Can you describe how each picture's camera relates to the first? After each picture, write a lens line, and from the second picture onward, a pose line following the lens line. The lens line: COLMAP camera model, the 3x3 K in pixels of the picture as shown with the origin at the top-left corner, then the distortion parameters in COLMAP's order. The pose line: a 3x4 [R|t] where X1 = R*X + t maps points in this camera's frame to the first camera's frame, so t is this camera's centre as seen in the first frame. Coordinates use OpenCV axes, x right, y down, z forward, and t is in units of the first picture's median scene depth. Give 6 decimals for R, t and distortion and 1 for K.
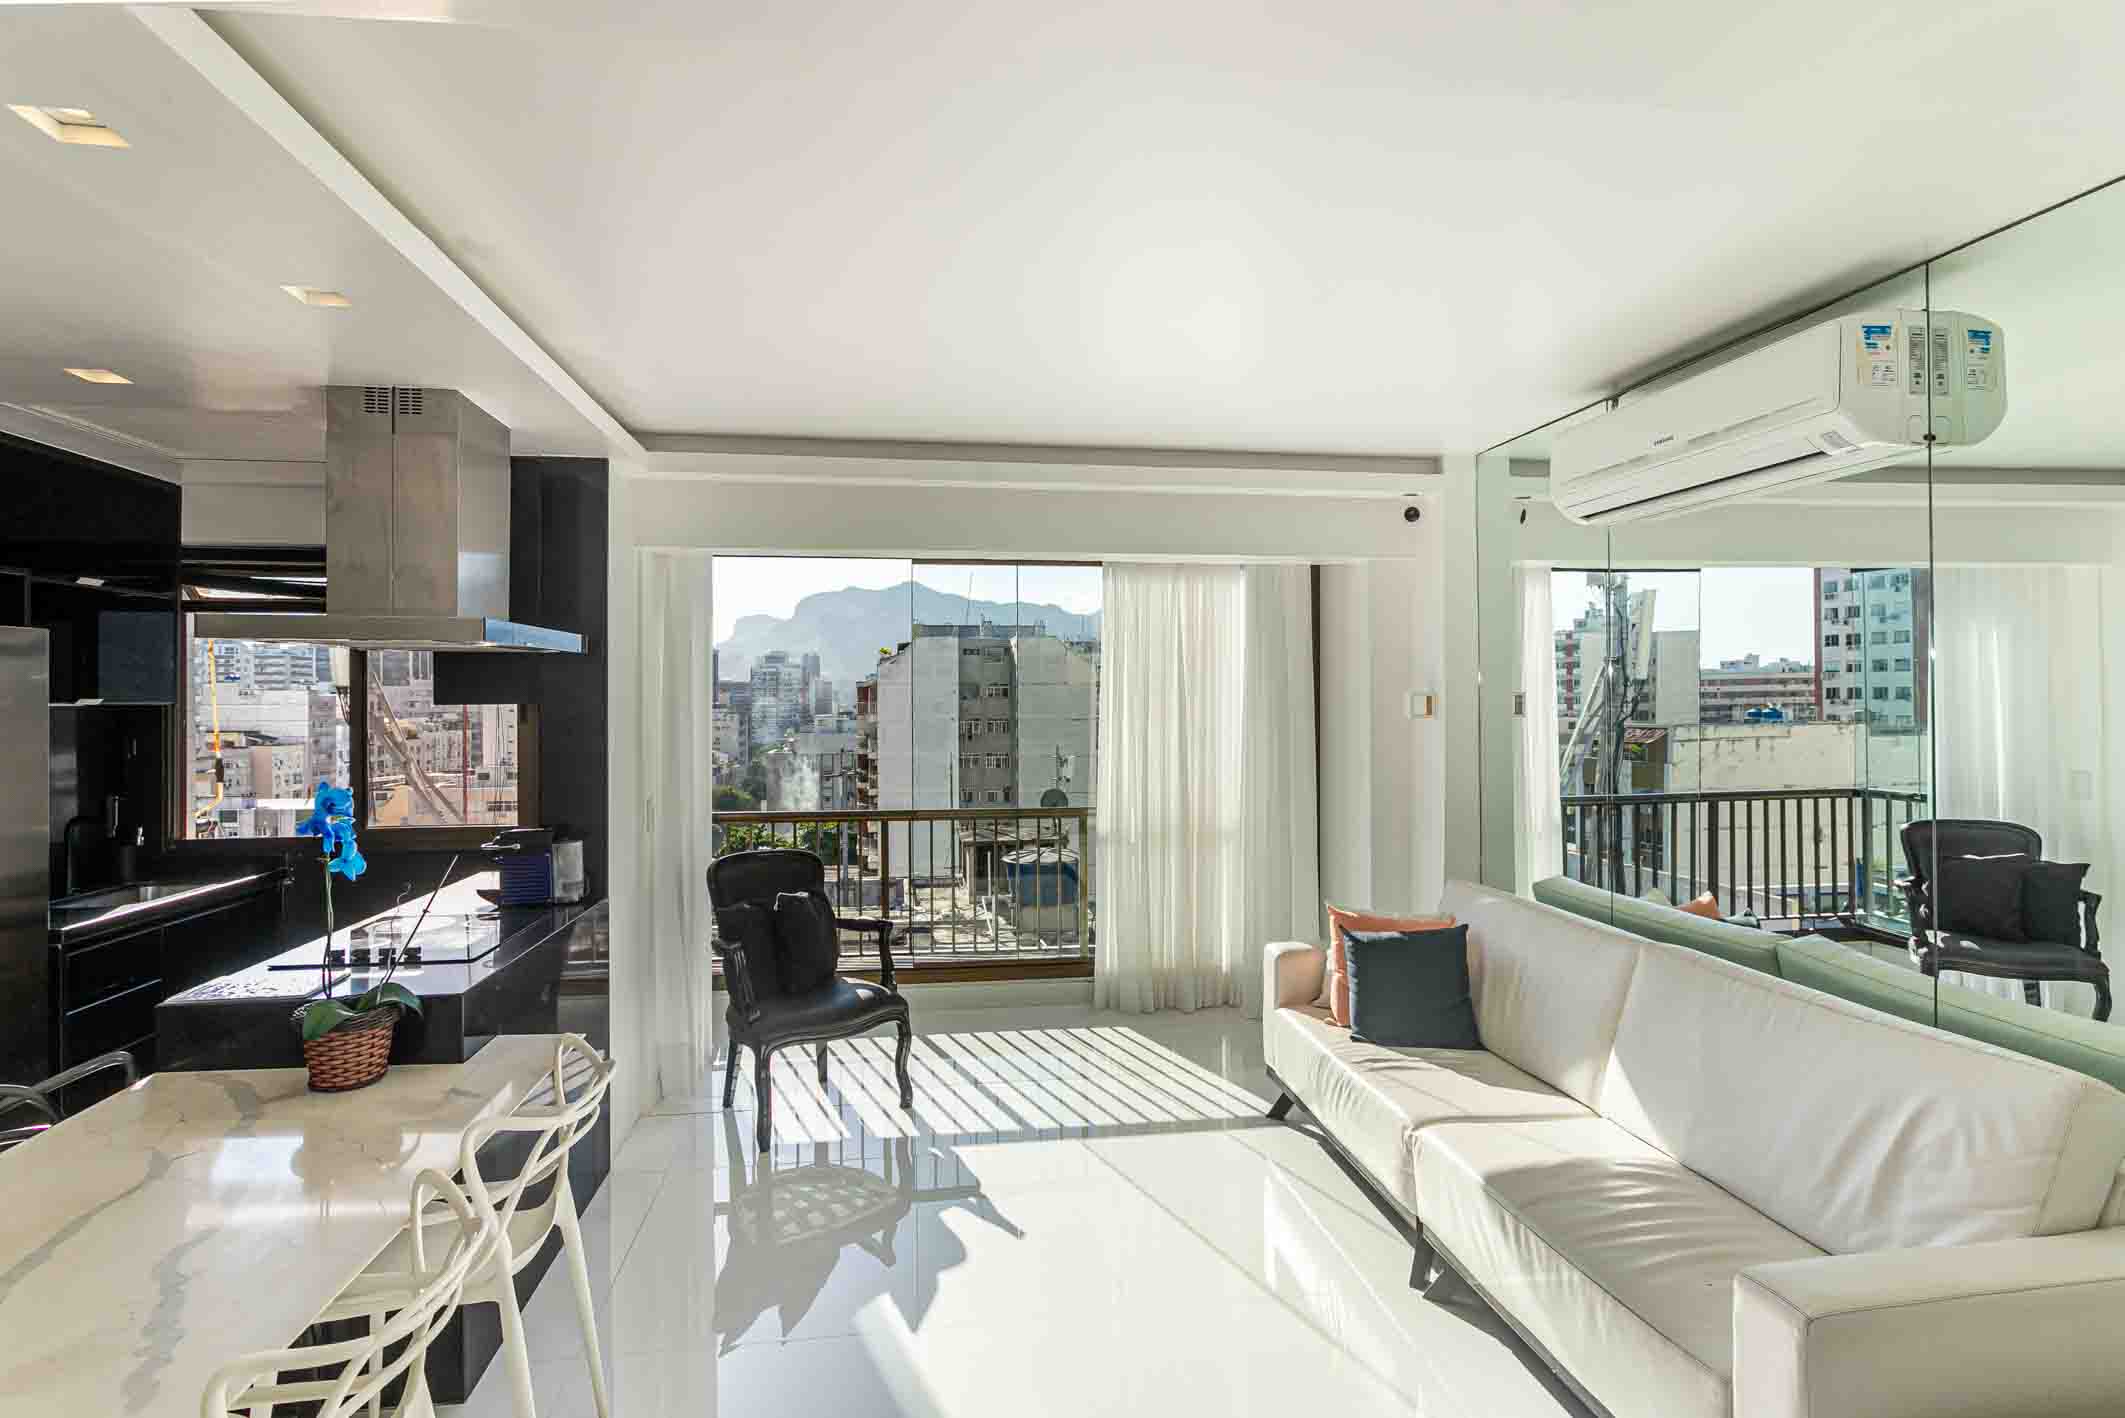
lens RADIAL K [[1076.6, 0, 1044.9], [0, 1076.6, 699.6], [0, 0, 1]] dist [-0.003823, 0.004421]
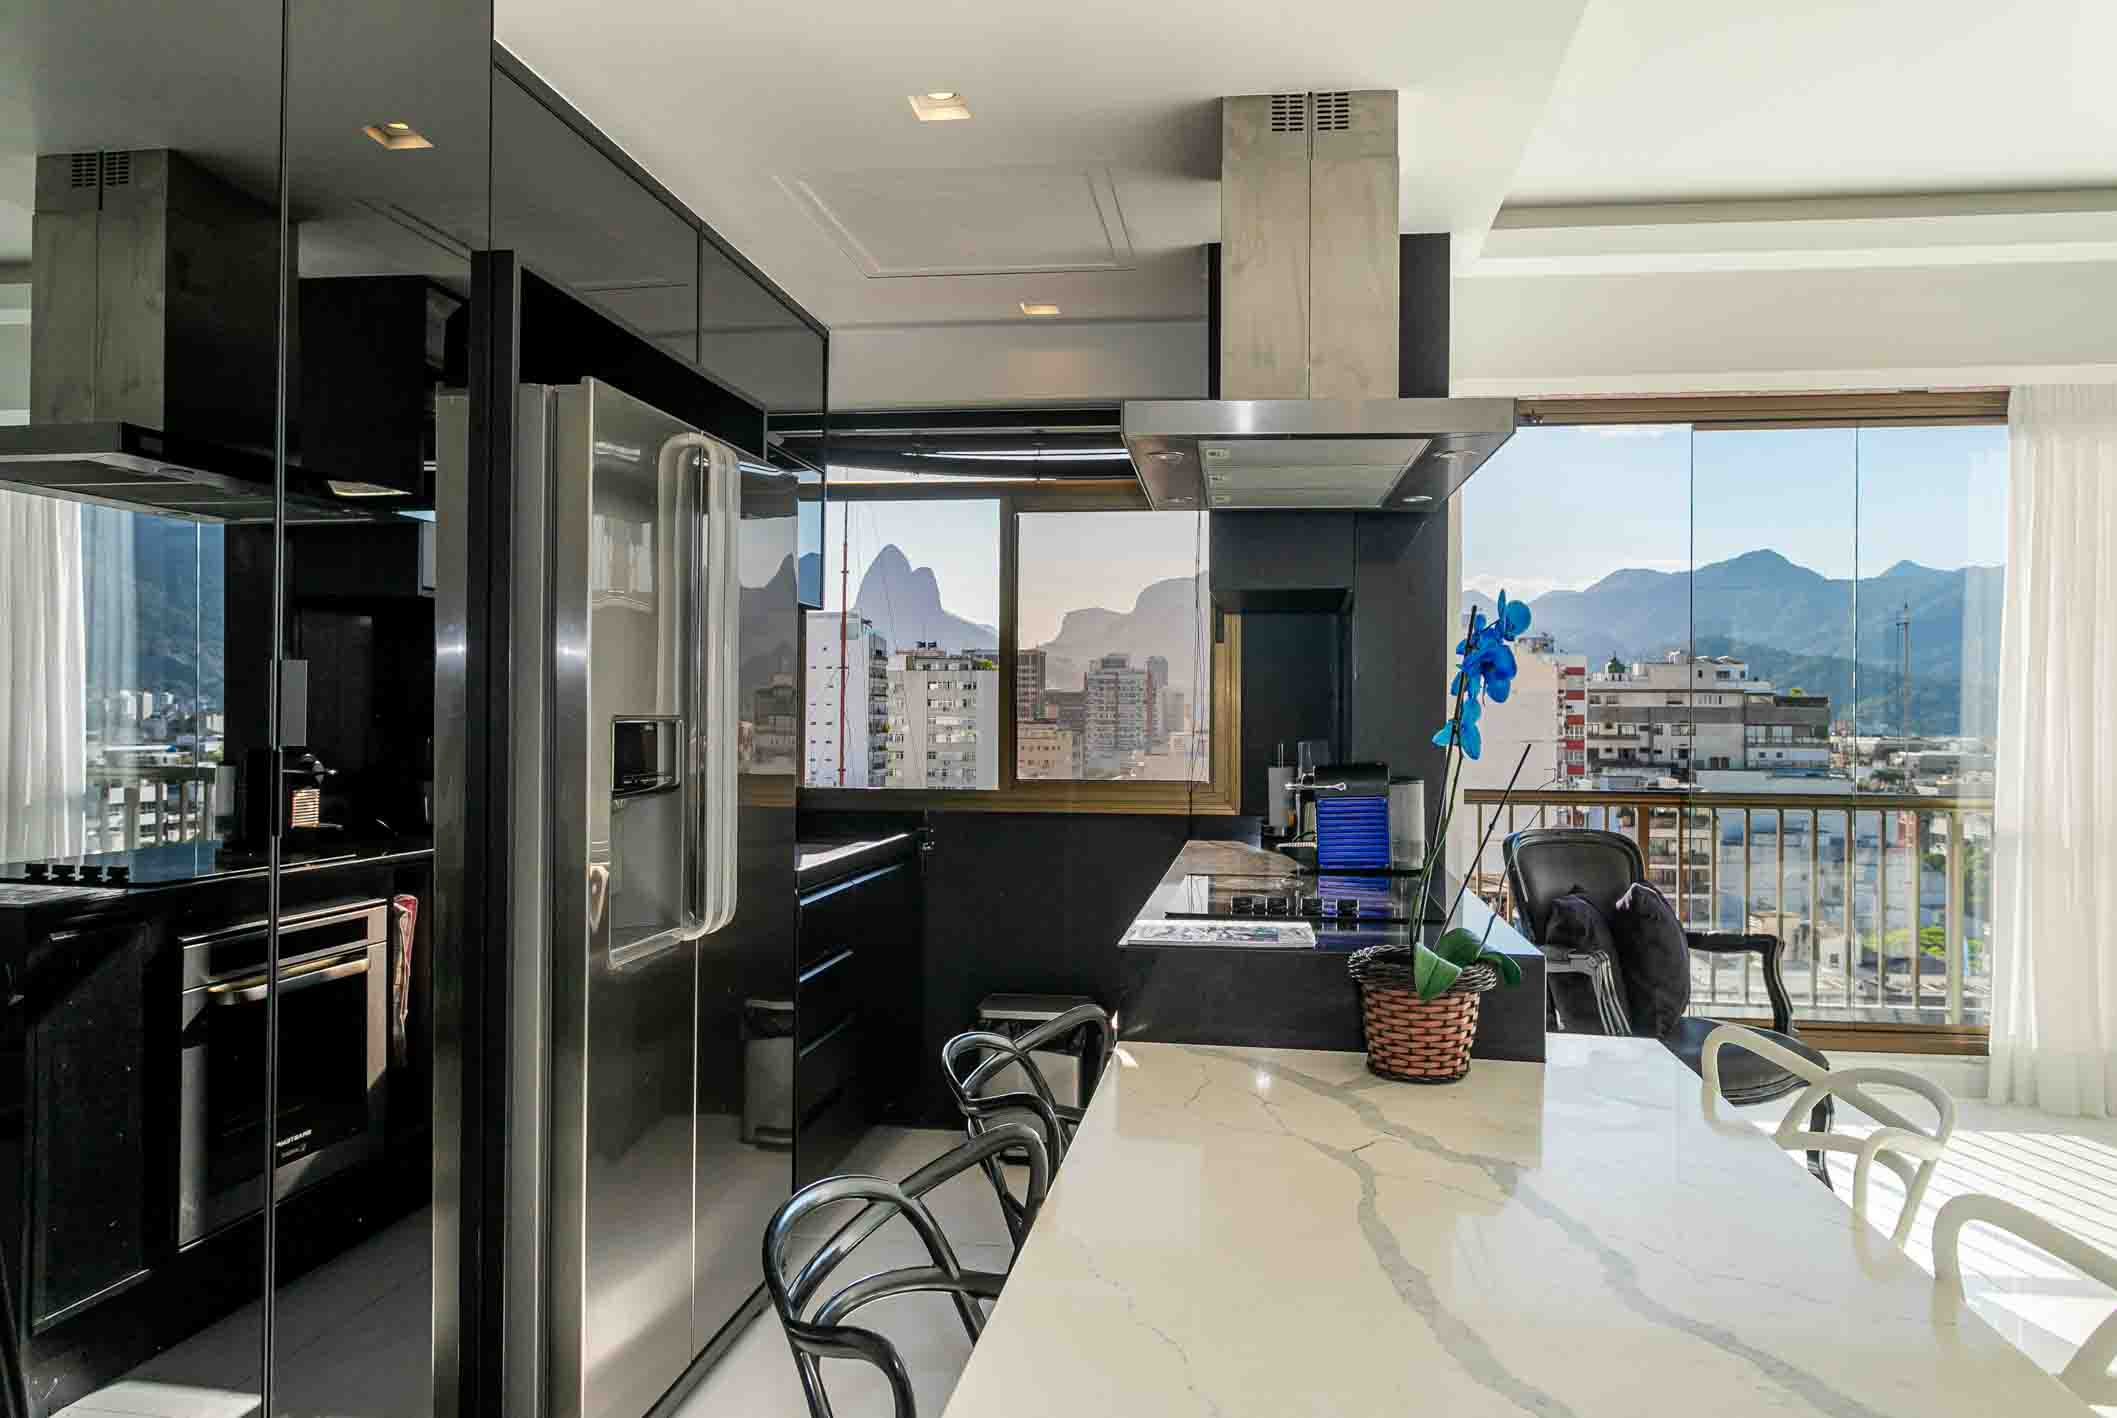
lens RADIAL K [[1391.5, 0, 1075.2], [0, 1391.5, 704.9], [0, 0, 1]] dist [-0.006369, -0.003825]
pose [[0.963398, 0.009430, -0.267910, -0.335696], [-0.011544, 0.999913, -0.006315, 0.074296], [0.267828, 0.009177, 0.963423, 0.064921]]
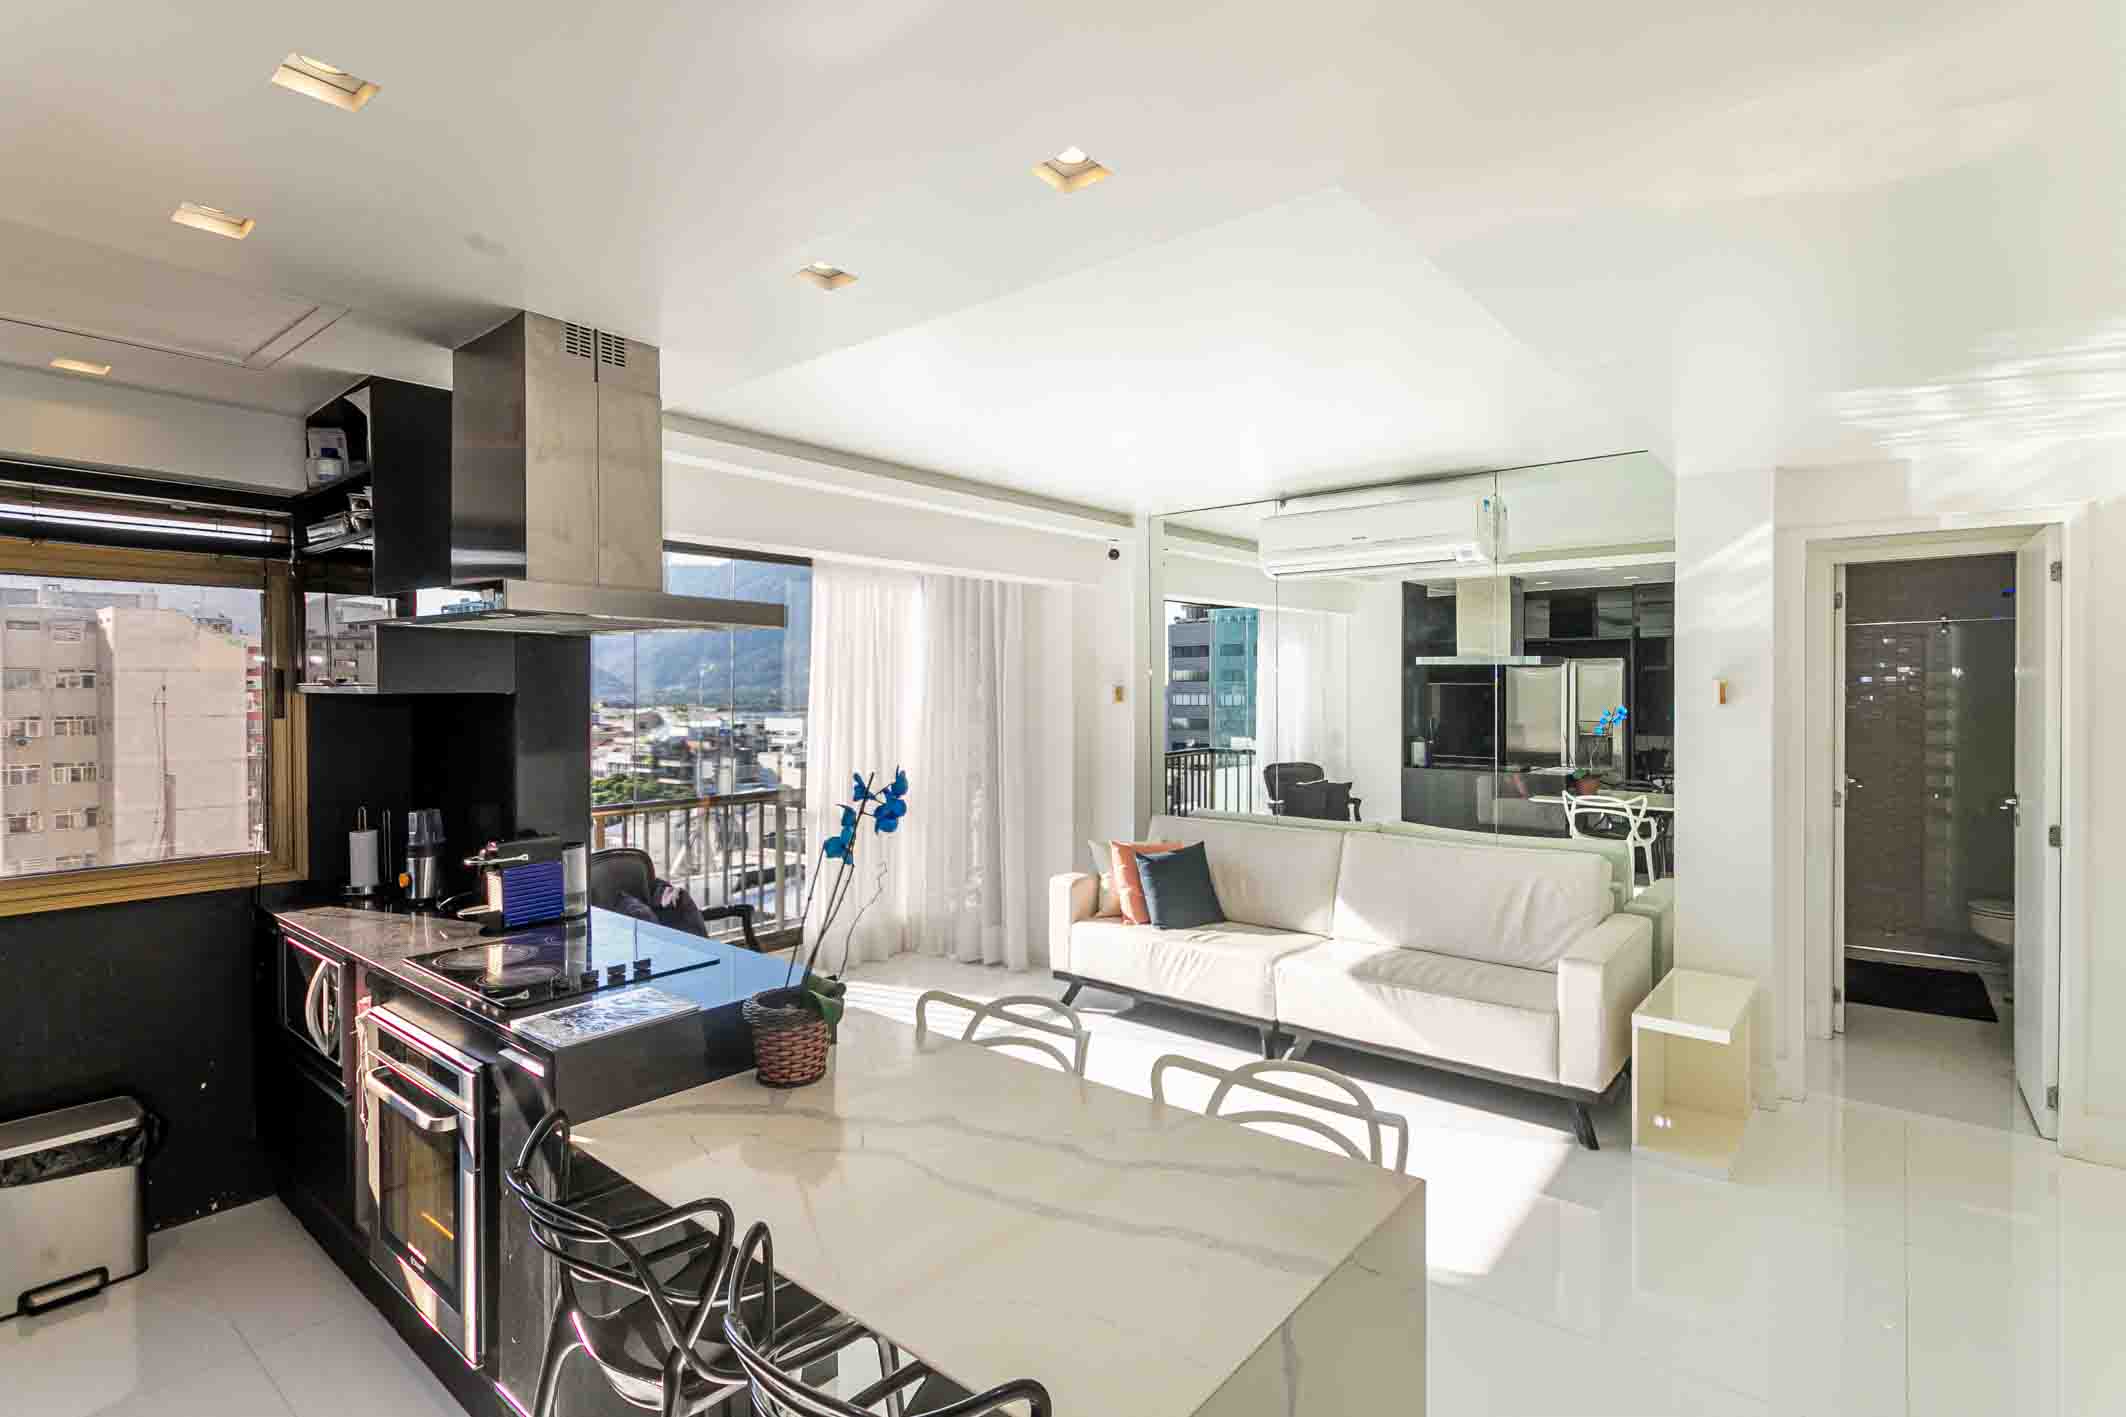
lens RADIAL K [[1025.6, 0, 1085.1], [0, 1025.6, 702.2], [0, 0, 1]] dist [-0.008900, 0.005083]
pose [[0.724239, -0.006480, 0.689519, -0.590928], [-0.000884, 0.999946, 0.010325, 0.002547], [-0.689549, -0.008087, 0.724194, 0.078974]]
